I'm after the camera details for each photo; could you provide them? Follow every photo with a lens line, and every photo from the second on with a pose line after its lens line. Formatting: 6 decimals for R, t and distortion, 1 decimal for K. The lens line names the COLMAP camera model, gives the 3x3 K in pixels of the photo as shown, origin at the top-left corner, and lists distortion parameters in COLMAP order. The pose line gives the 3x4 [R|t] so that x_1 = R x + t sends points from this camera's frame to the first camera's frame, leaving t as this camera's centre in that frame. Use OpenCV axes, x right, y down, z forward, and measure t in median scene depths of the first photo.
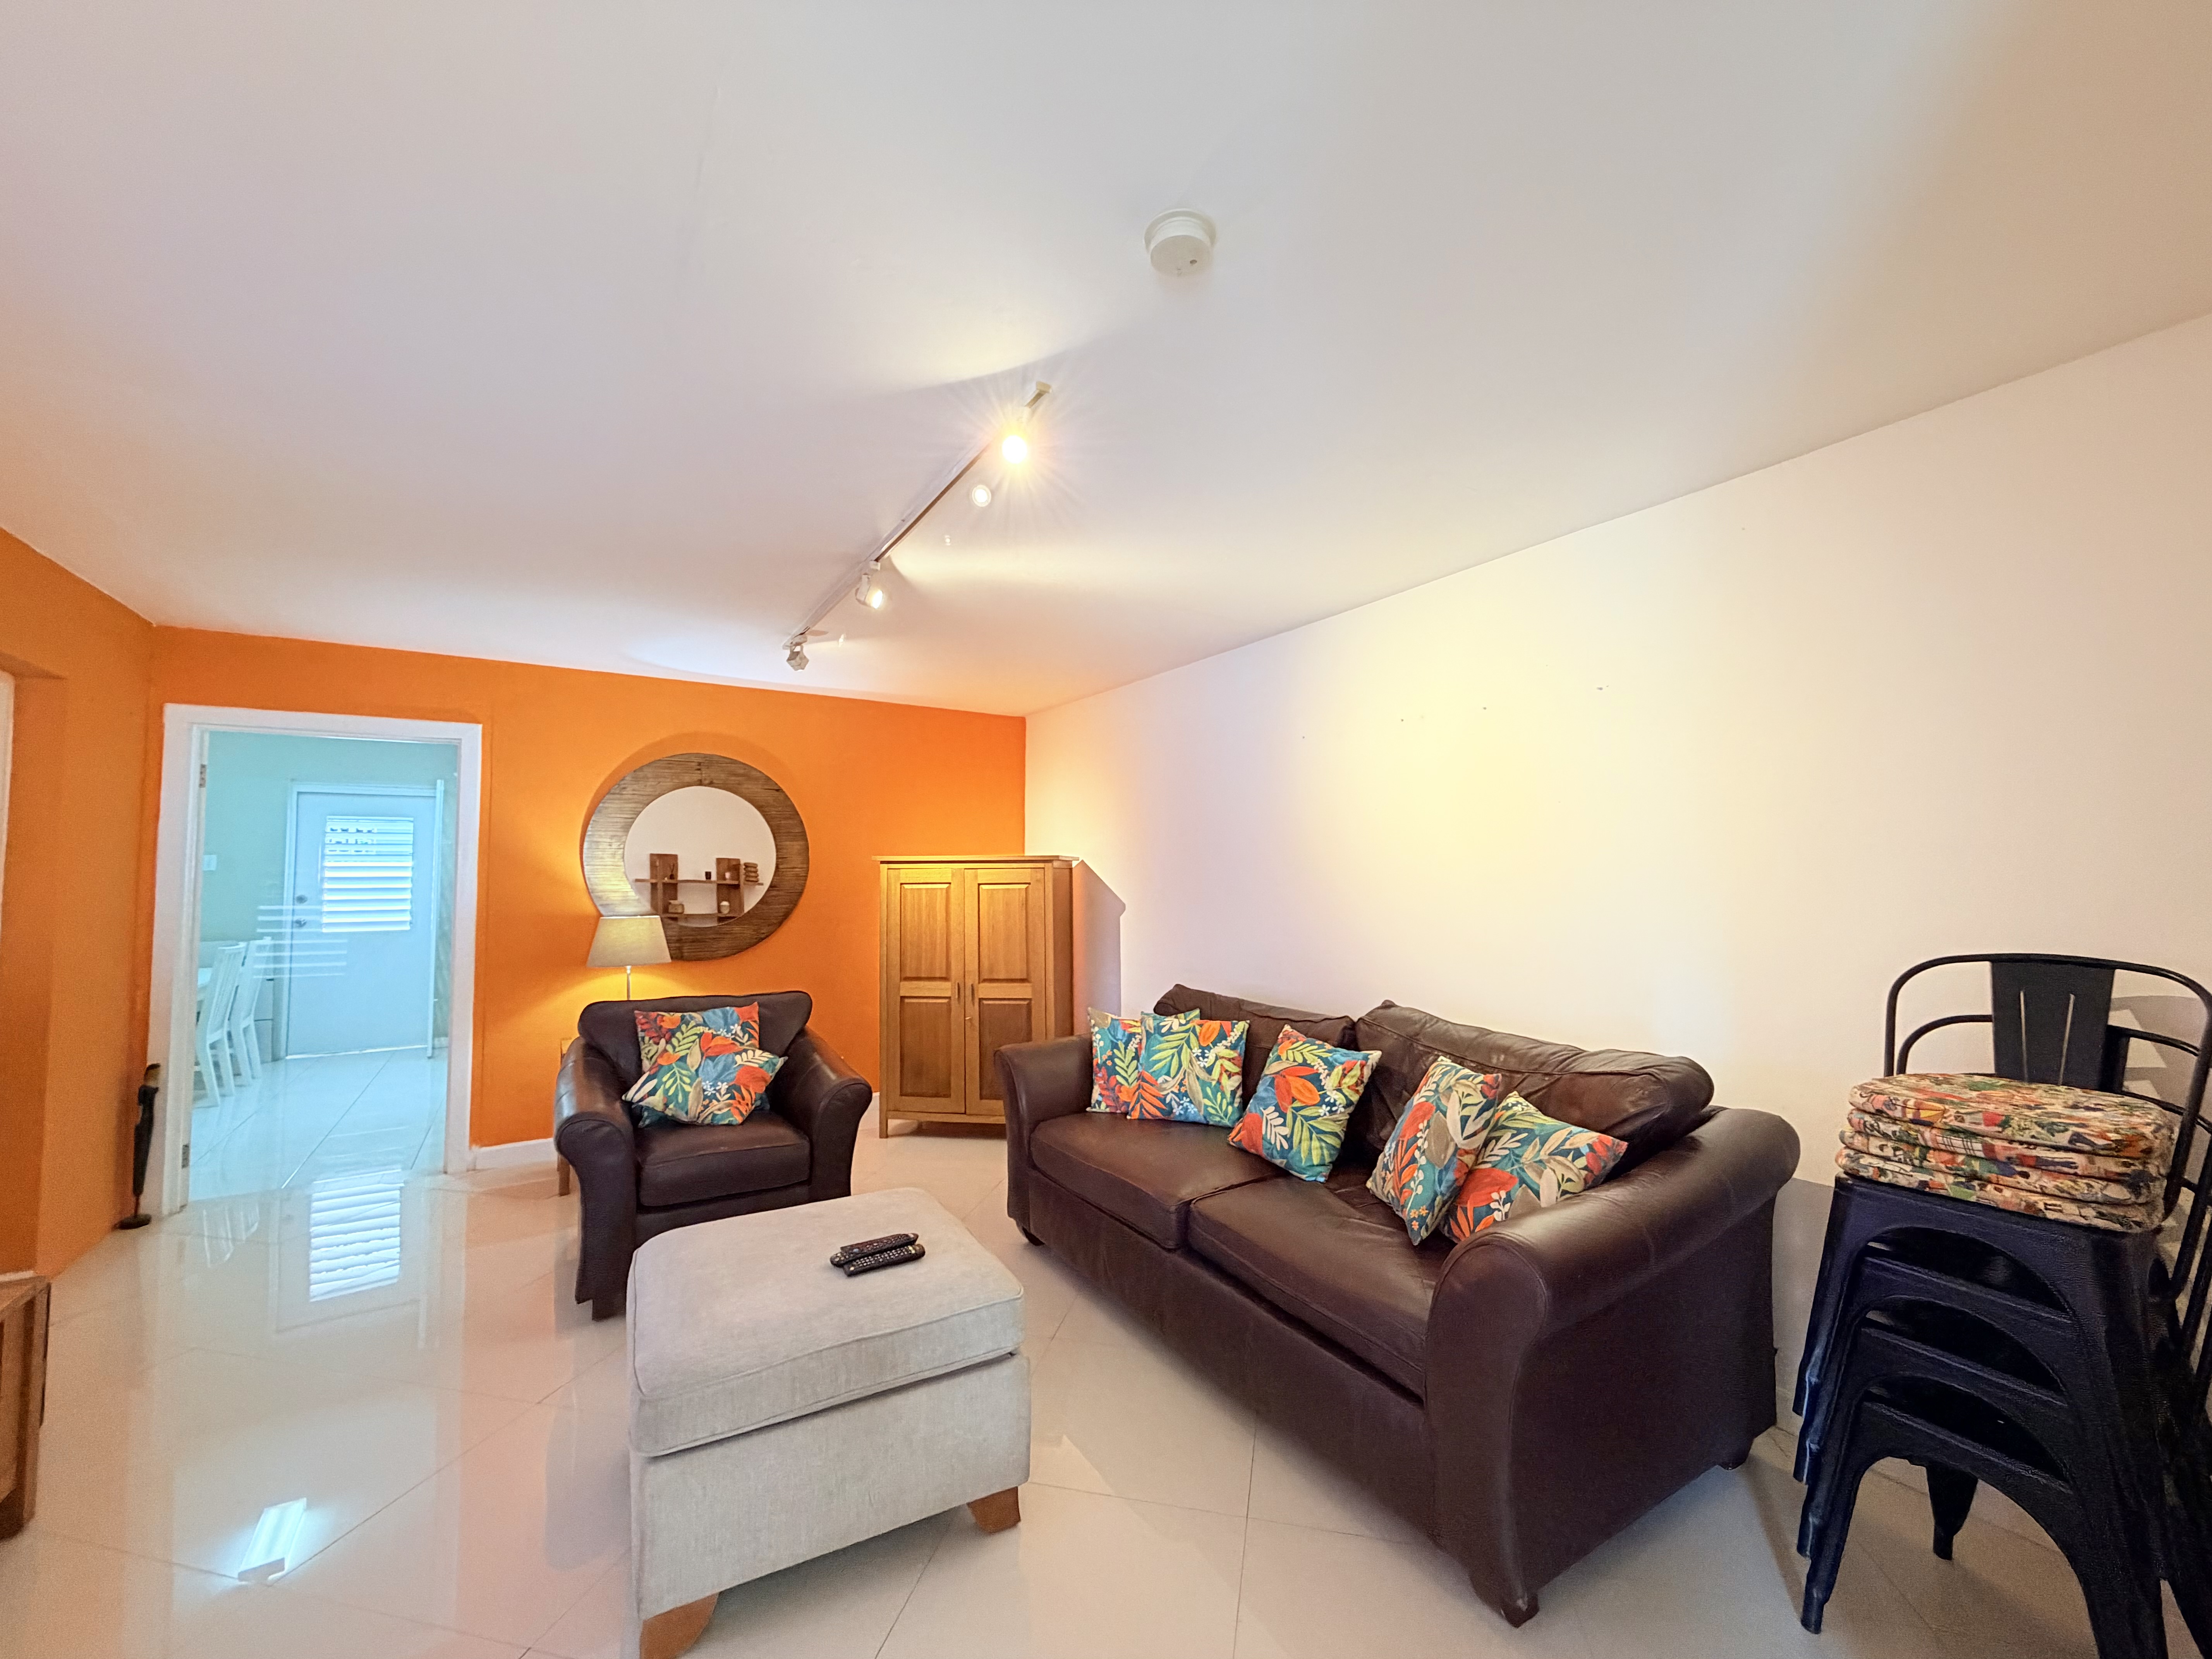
lens RADIAL K [[882.2, 0, 1101.1], [0, 882.2, 825.2], [0, 0, 1]] dist [0.000140, -0.000047]
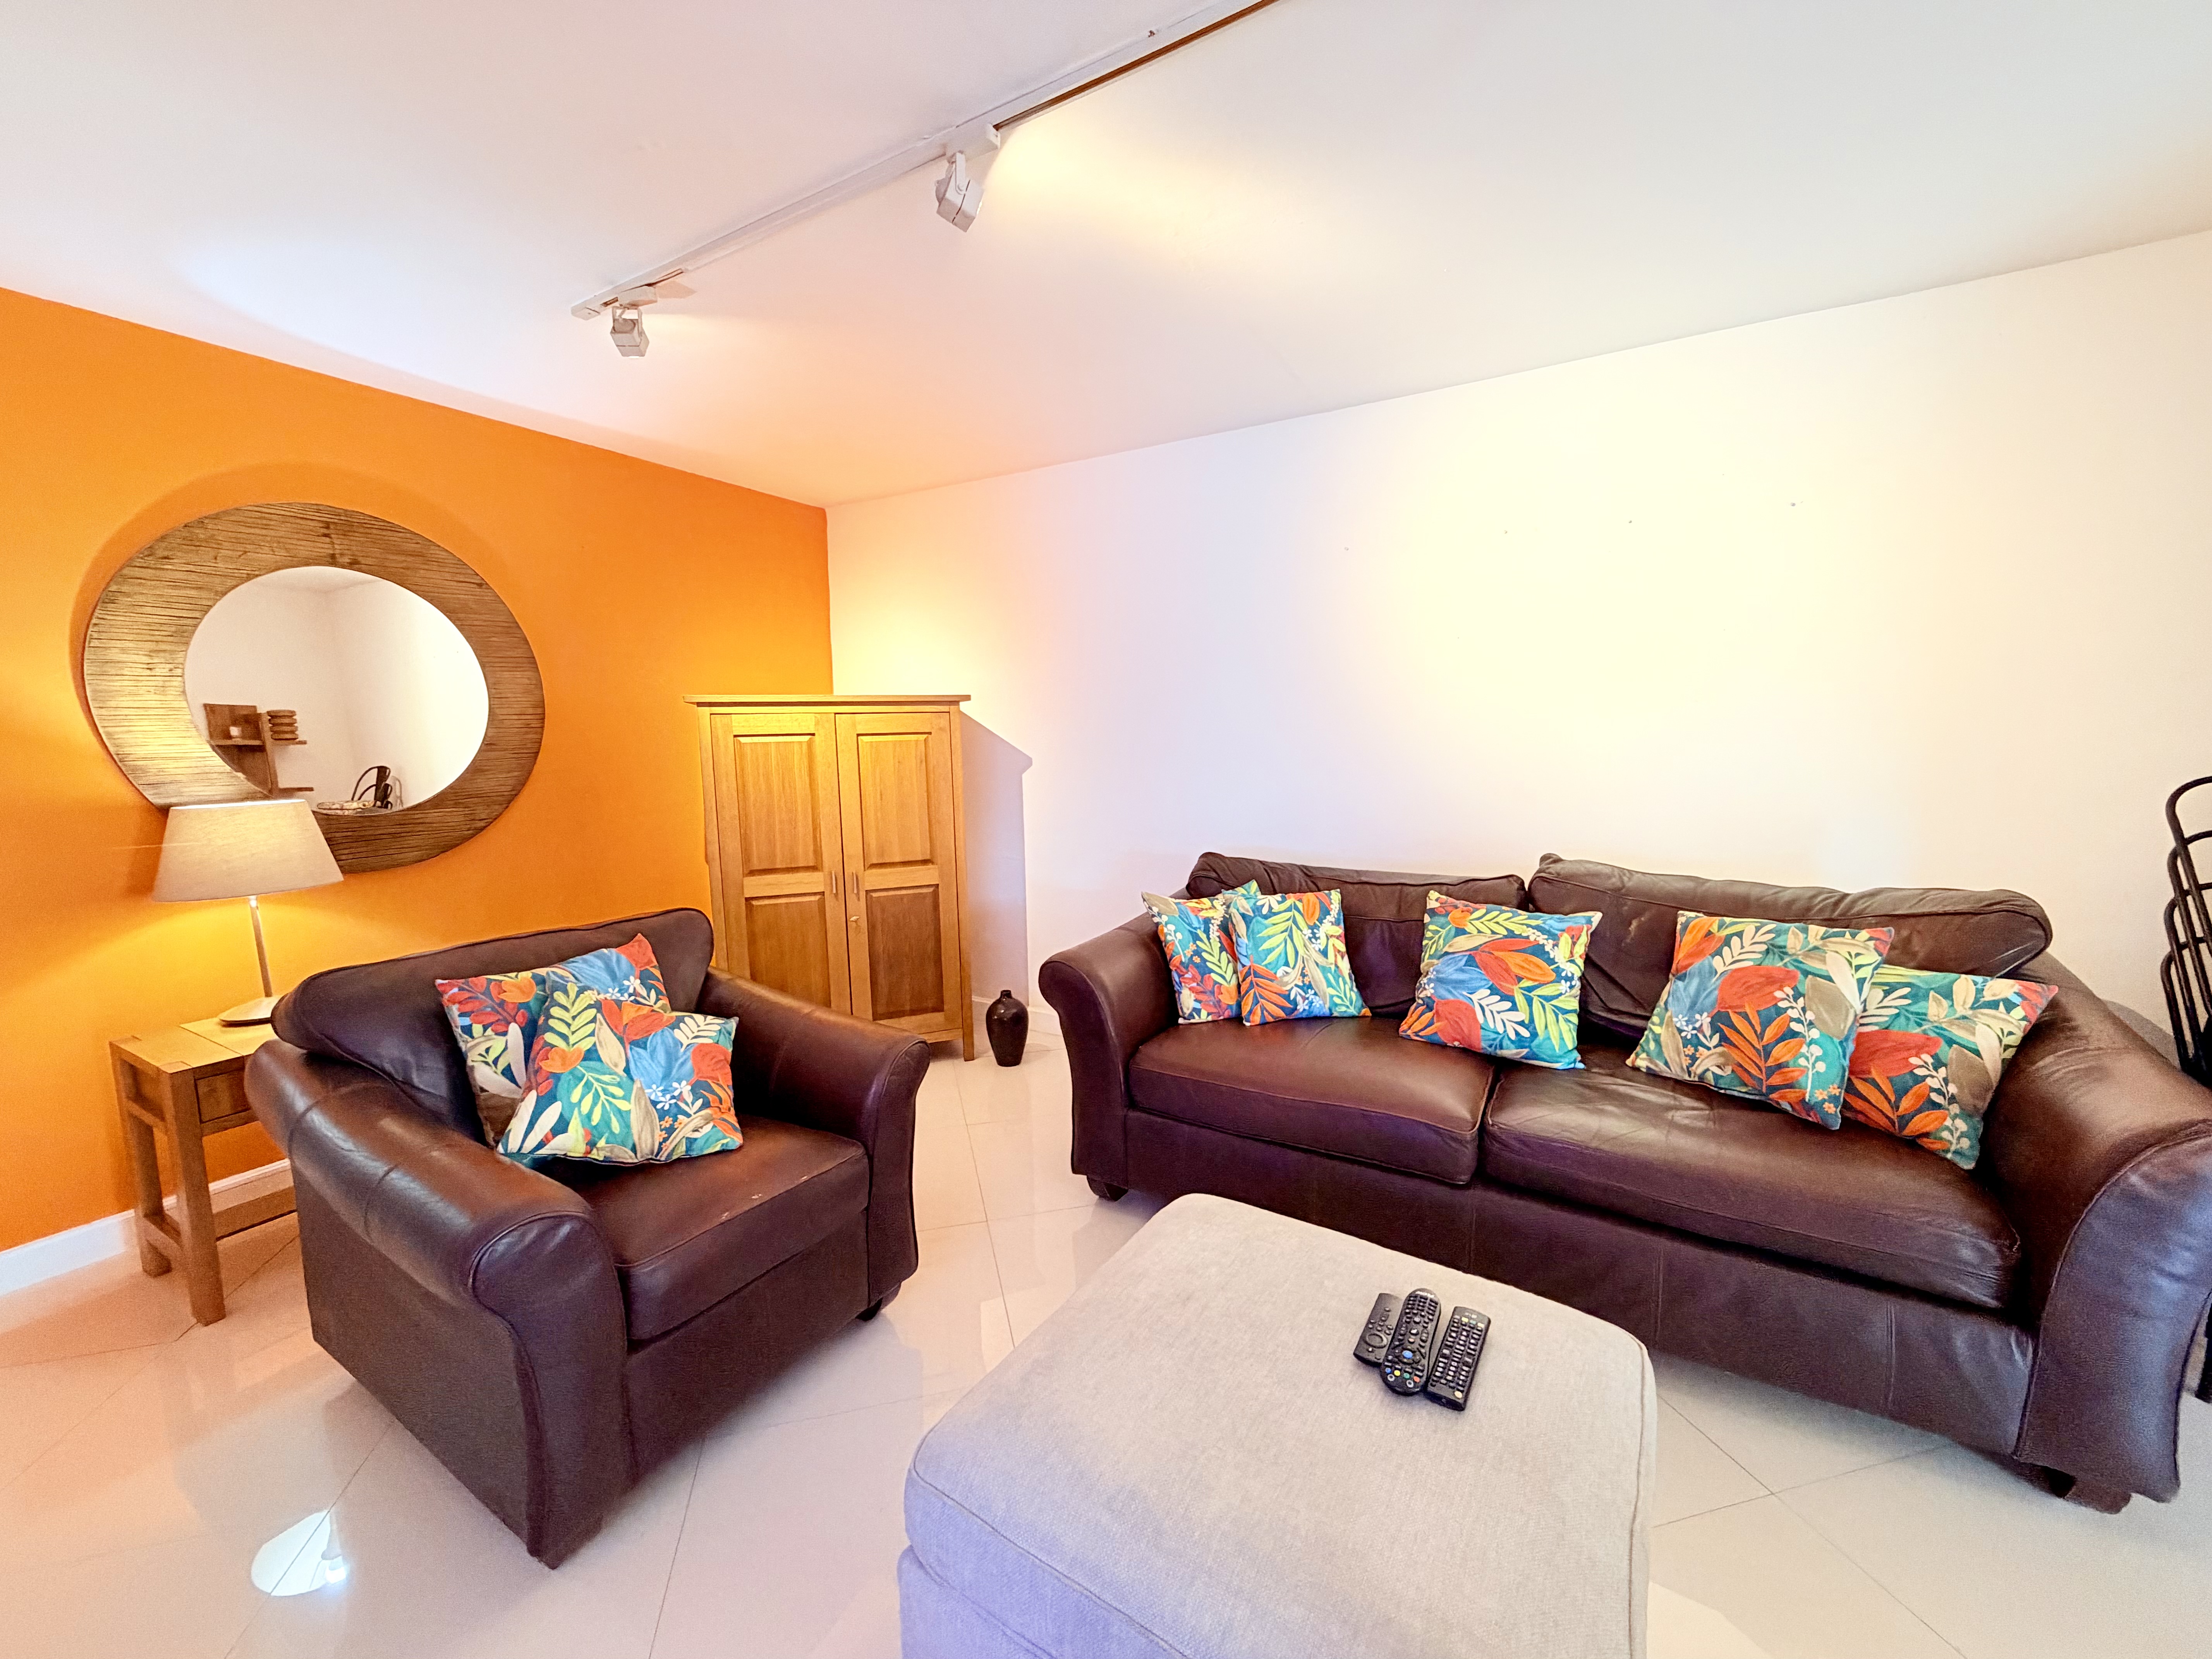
lens RADIAL K [[882.2, 0, 1101.1], [0, 882.2, 825.2], [0, 0, 1]] dist [0.000140, -0.000047]
pose [[0.889192, -0.060022, 0.453581, -0.431975], [-0.014144, 0.987278, 0.158373, 0.033559], [-0.457316, -0.147239, 0.877031, 0.397072]]
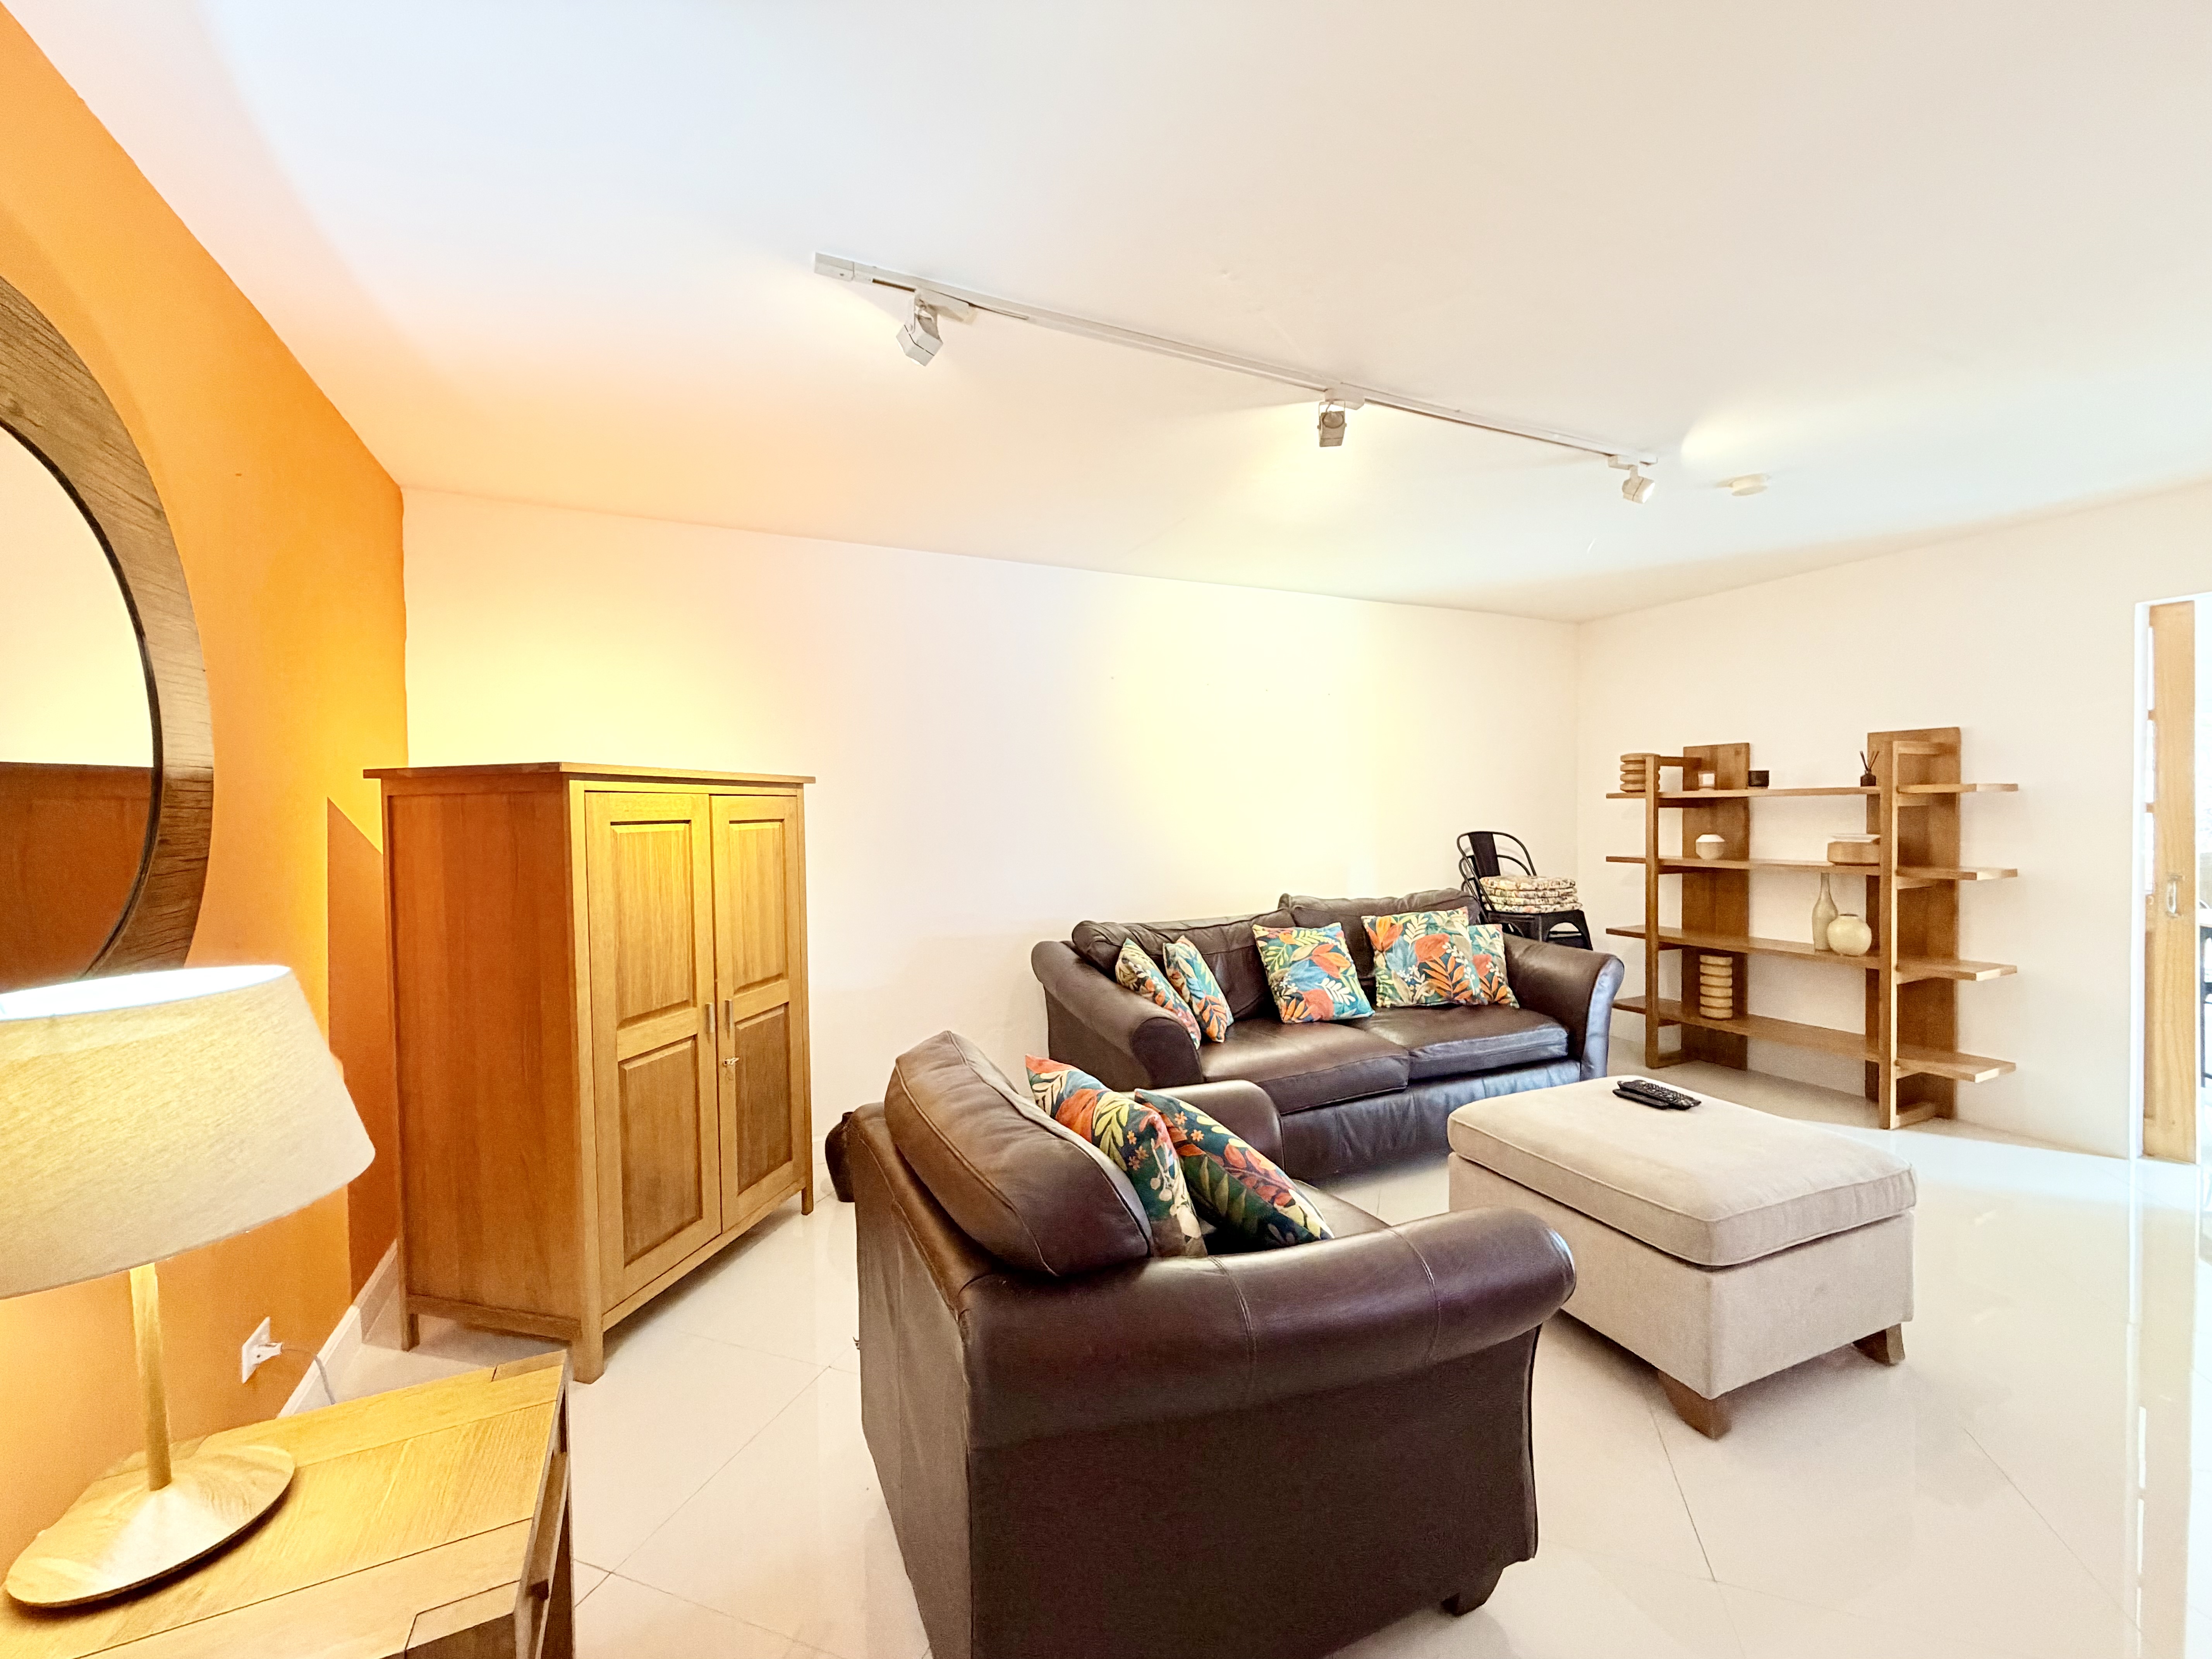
lens RADIAL K [[882.2, 0, 1101.1], [0, 882.2, 825.2], [0, 0, 1]] dist [0.000140, -0.000047]
pose [[0.115703, -0.013933, 0.993186, -0.988598], [-0.042471, 0.998918, 0.018961, 0.070747], [-0.992375, -0.044376, 0.114986, 1.033676]]
